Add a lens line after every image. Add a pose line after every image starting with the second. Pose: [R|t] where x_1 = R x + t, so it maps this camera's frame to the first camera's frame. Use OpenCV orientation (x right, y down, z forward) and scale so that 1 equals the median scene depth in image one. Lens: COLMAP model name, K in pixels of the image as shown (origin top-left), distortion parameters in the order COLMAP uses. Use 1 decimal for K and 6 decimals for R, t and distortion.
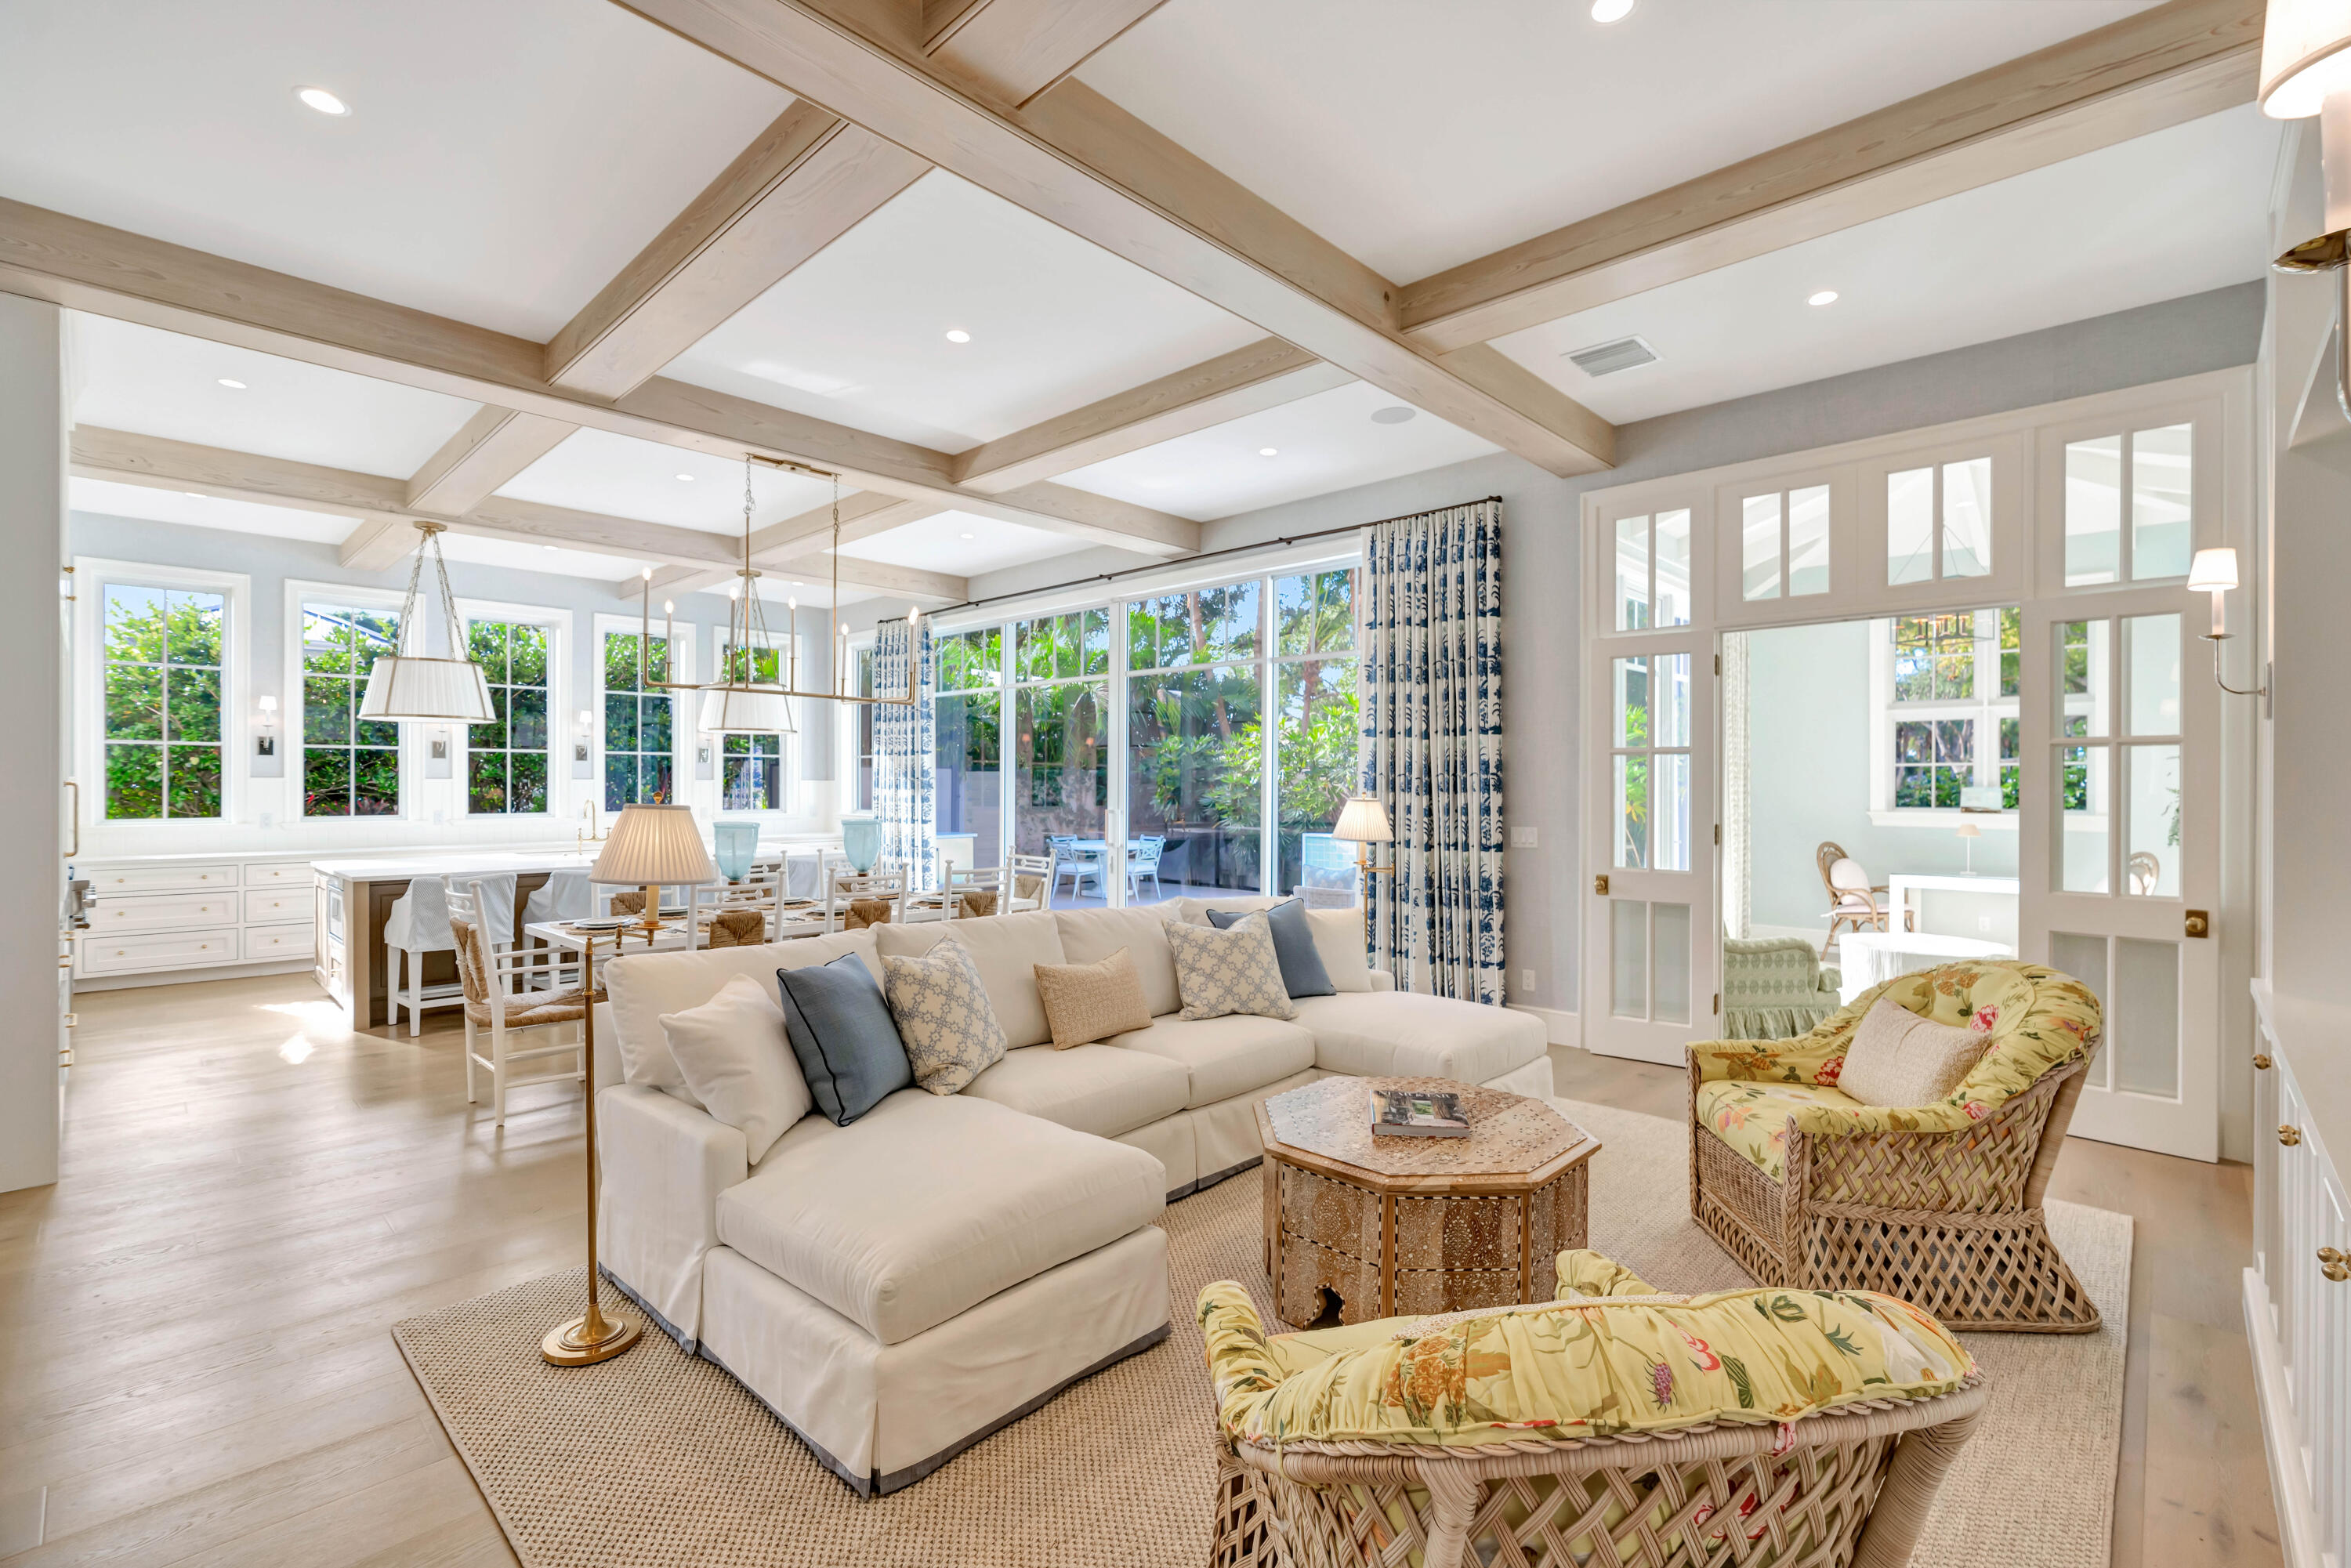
lens RADIAL K [[1046.9, 0, 1183.1], [0, 1046.9, 781.8], [0, 0, 1]] dist [-0.013489, 0.006225]
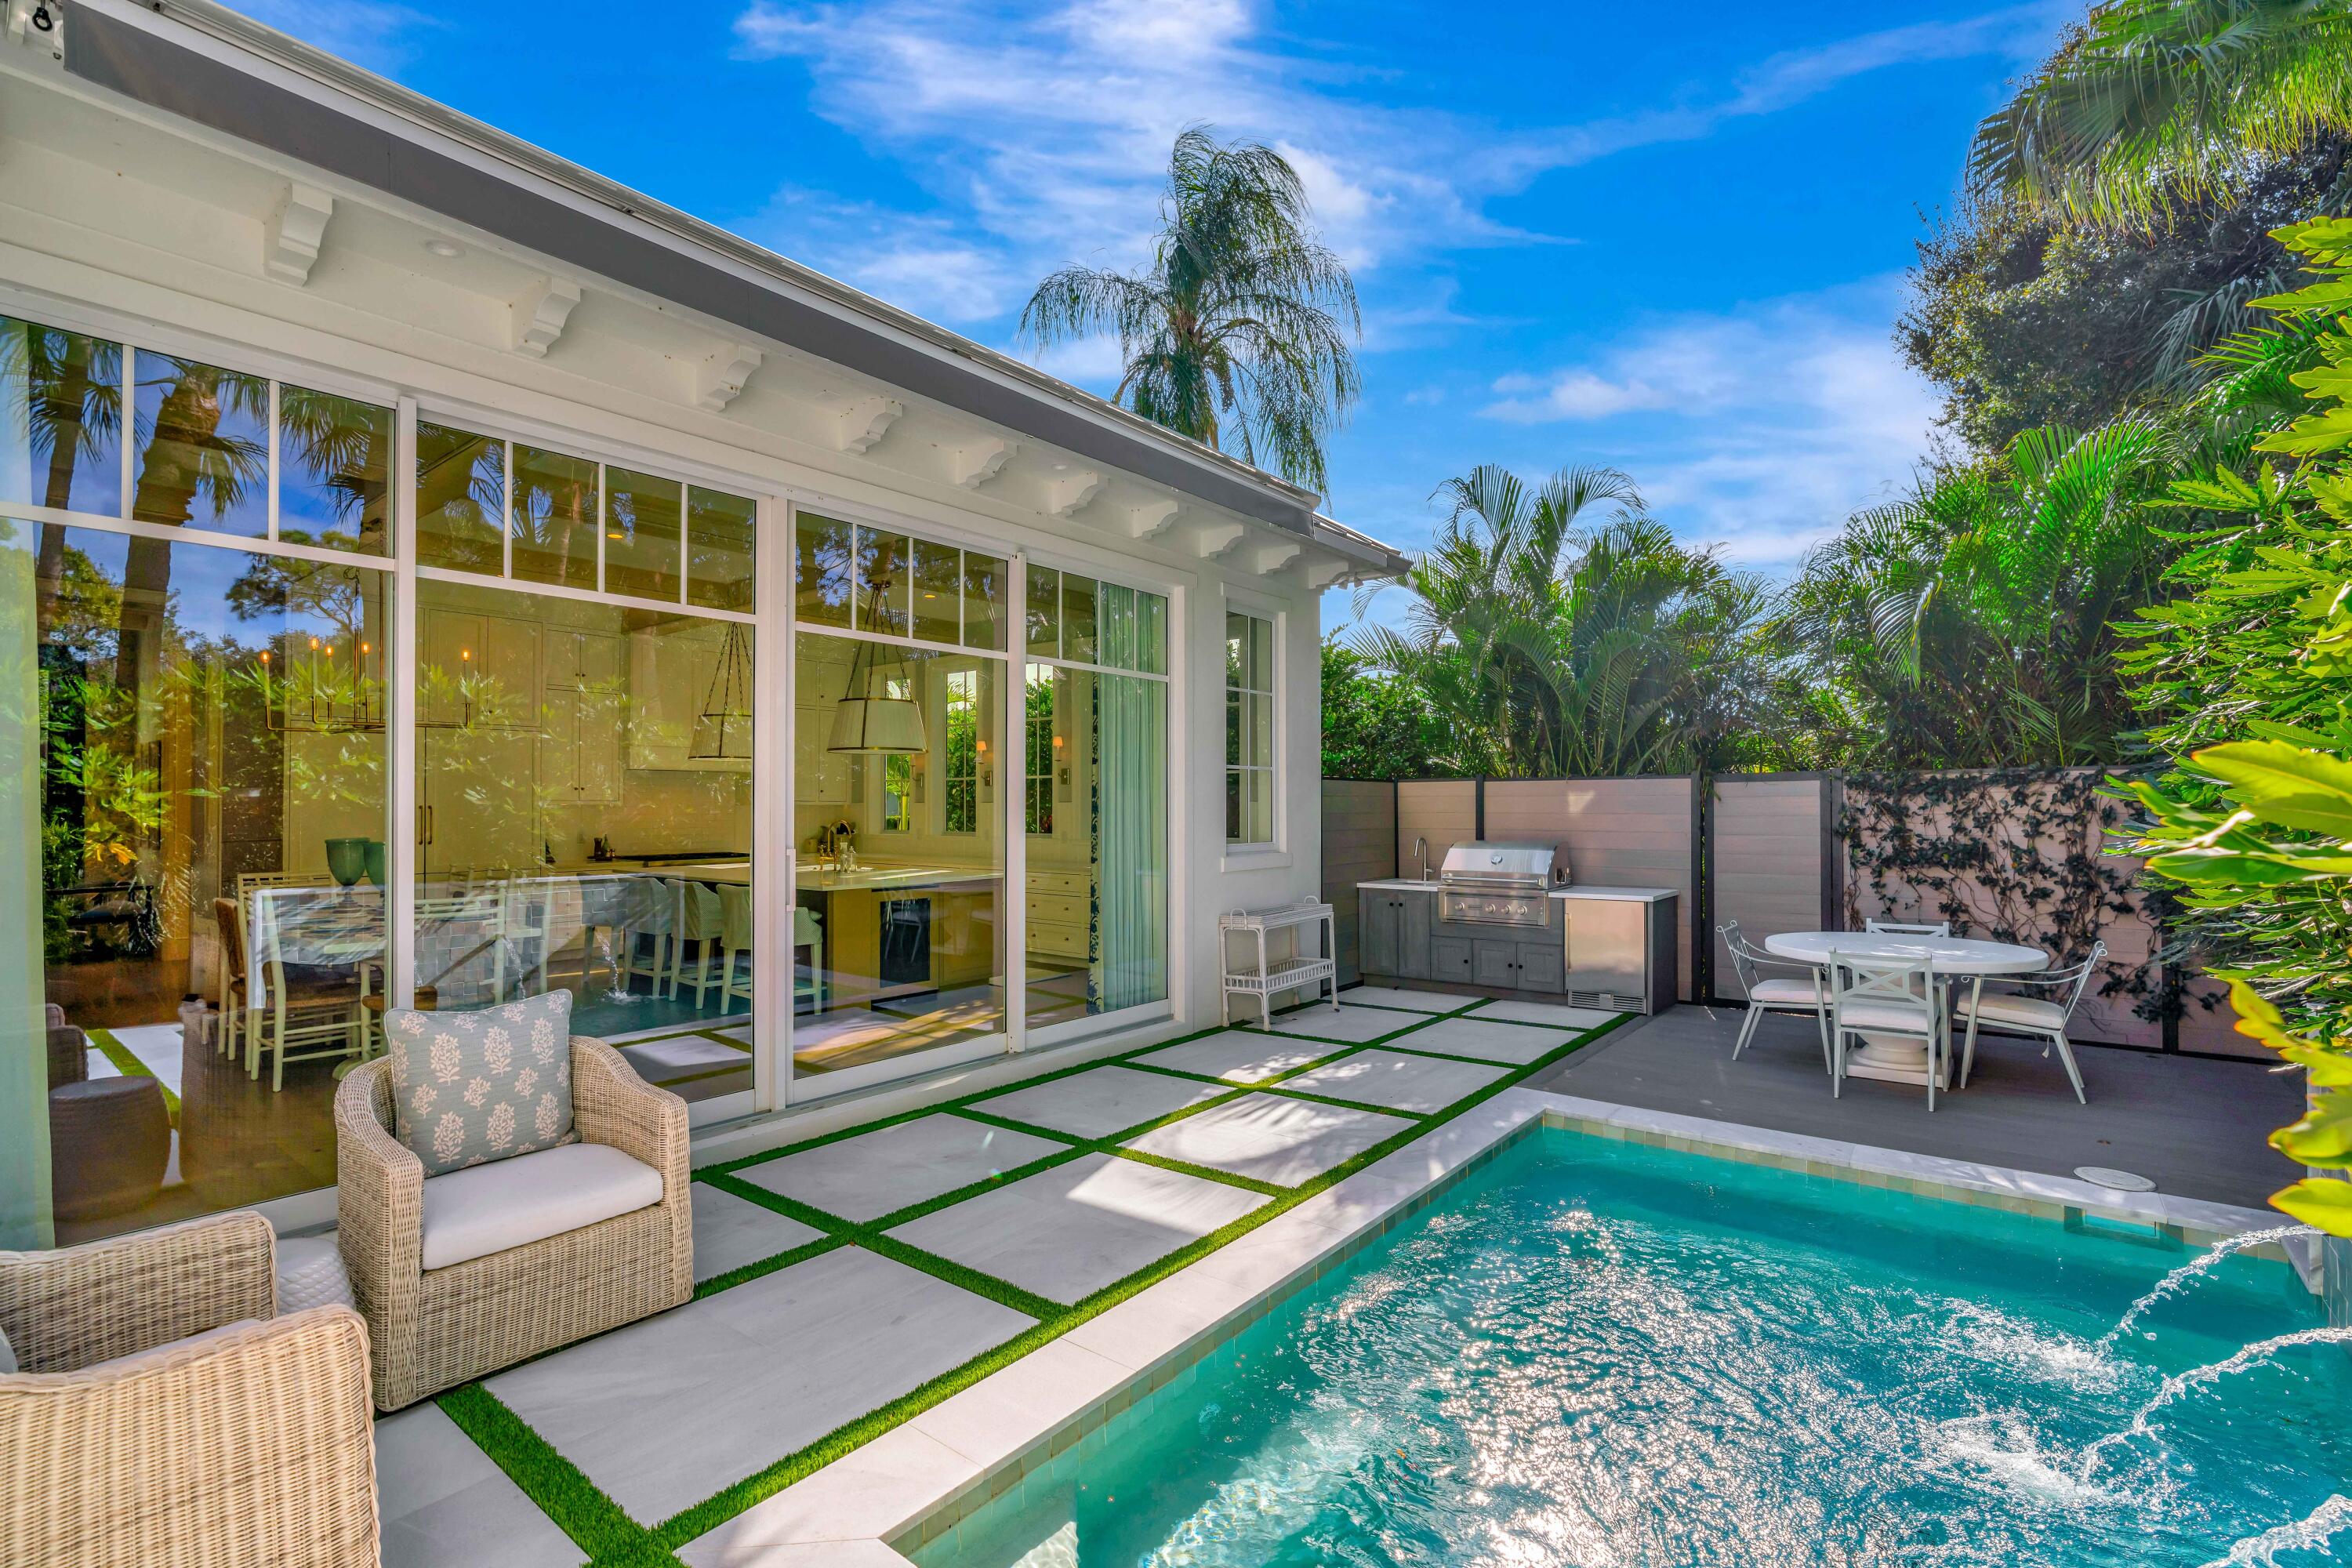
lens RADIAL K [[1073.2, 0, 1183.8], [0, 1073.2, 793.0], [0, 0, 1]] dist [0.000691, 0.001423]
pose [[0.099209, -0.014333, -0.994963, 0.597126], [0.004024, 0.999894, -0.014002, 0.004162], [0.995058, -0.002615, 0.099256, 1.241297]]
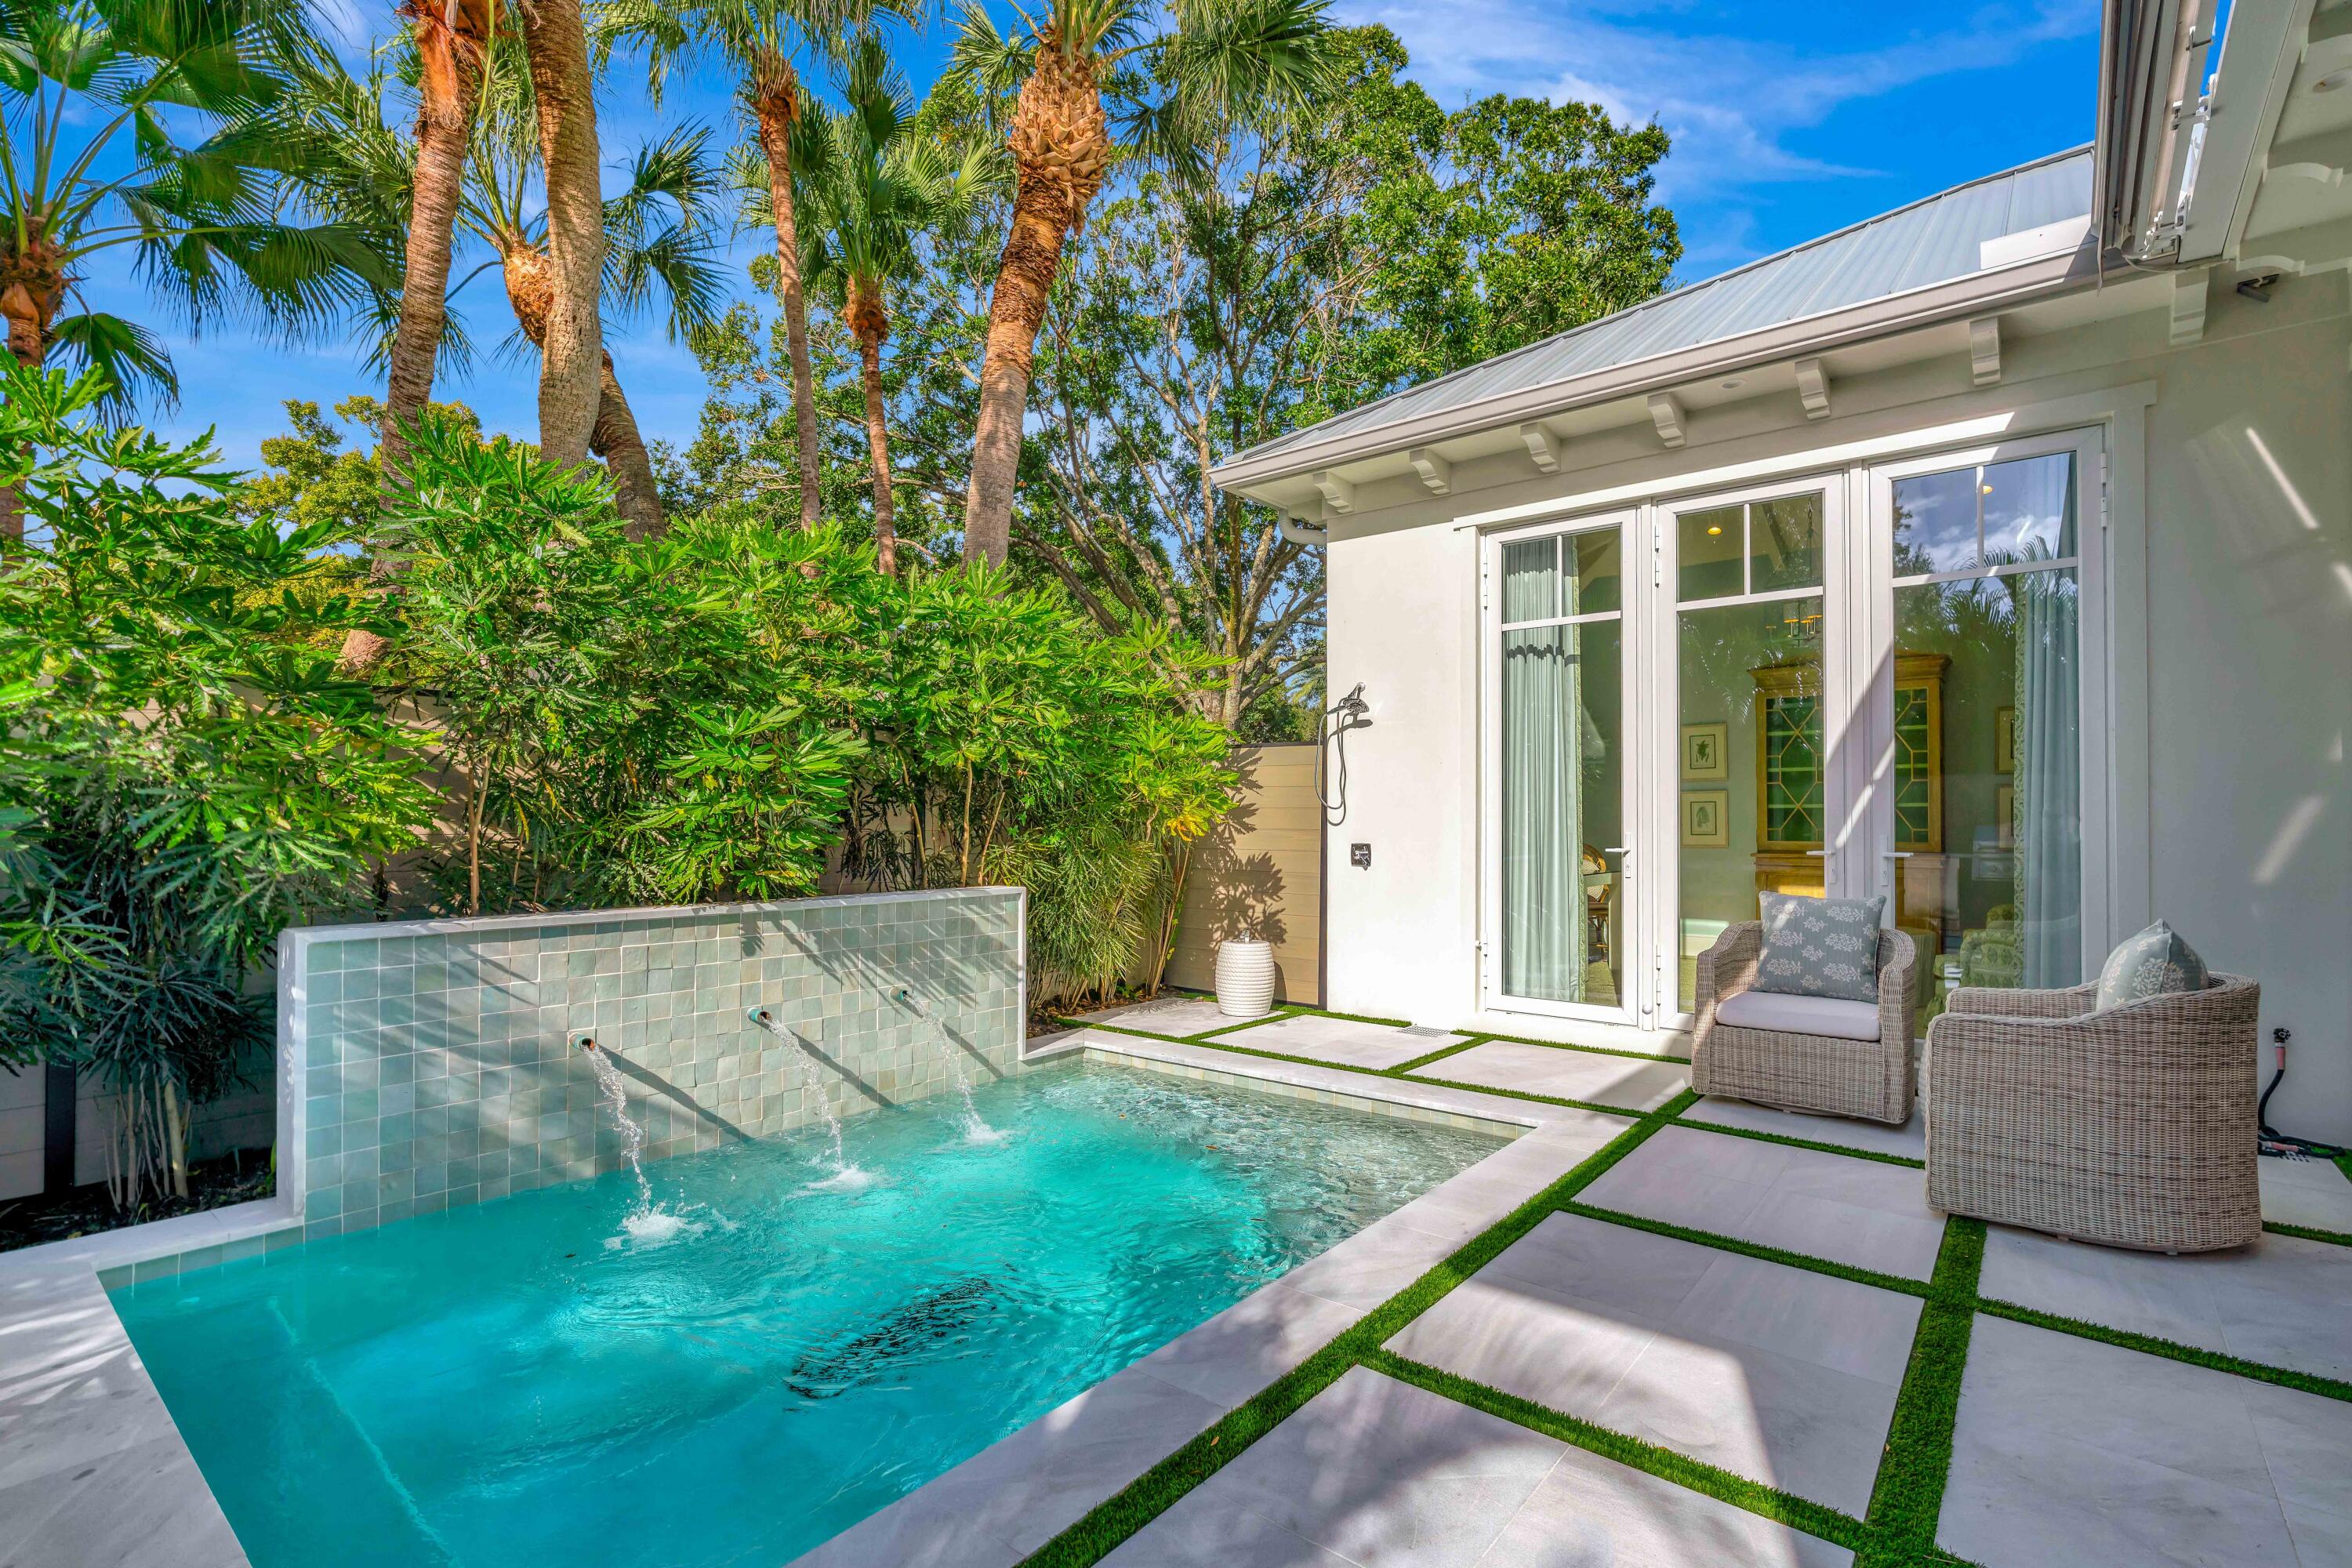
lens RADIAL K [[1086.0, 0, 1181.8], [0, 1086.0, 794.8], [0, 0, 1]] dist [-0.014249, 0.007741]
pose [[-0.080801, 0.023847, 0.996445, -0.257276], [-0.003449, 0.999701, -0.024204, 0.040527], [-0.996724, -0.005393, -0.080694, 1.425536]]
